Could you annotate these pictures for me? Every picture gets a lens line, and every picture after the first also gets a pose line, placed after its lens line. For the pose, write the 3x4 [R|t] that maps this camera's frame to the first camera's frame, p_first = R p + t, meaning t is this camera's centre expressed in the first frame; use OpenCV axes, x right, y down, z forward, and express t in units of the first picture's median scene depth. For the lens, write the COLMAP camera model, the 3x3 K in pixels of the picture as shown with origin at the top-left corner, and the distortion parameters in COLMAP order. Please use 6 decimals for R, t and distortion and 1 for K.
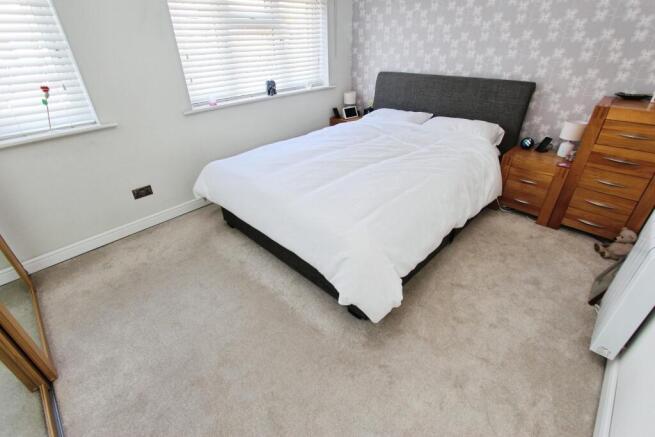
lens RADIAL K [[303.6, 0, 324.8], [0, 303.6, 218.1], [0, 0, 1]] dist [0.024858, -0.000125]
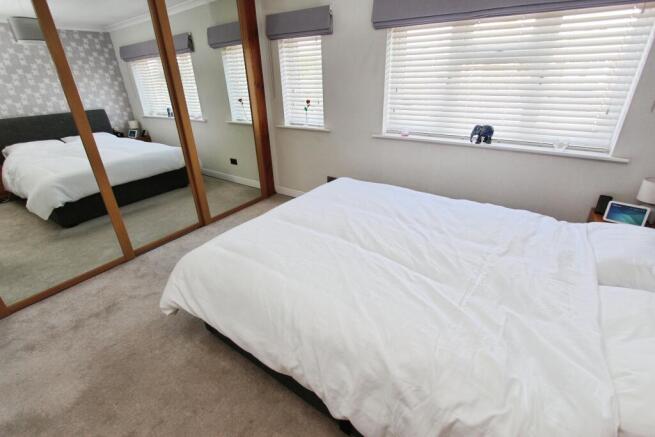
lens RADIAL K [[303.6, 0, 326.0], [0, 303.6, 218.6], [0, 0, 1]] dist [0.024858, -0.000125]
pose [[0.163291, 0.457777, -0.873943, 0.657035], [-0.497003, 0.803388, 0.327958, -0.373821], [0.852247, 0.380799, 0.358702, 0.546826]]
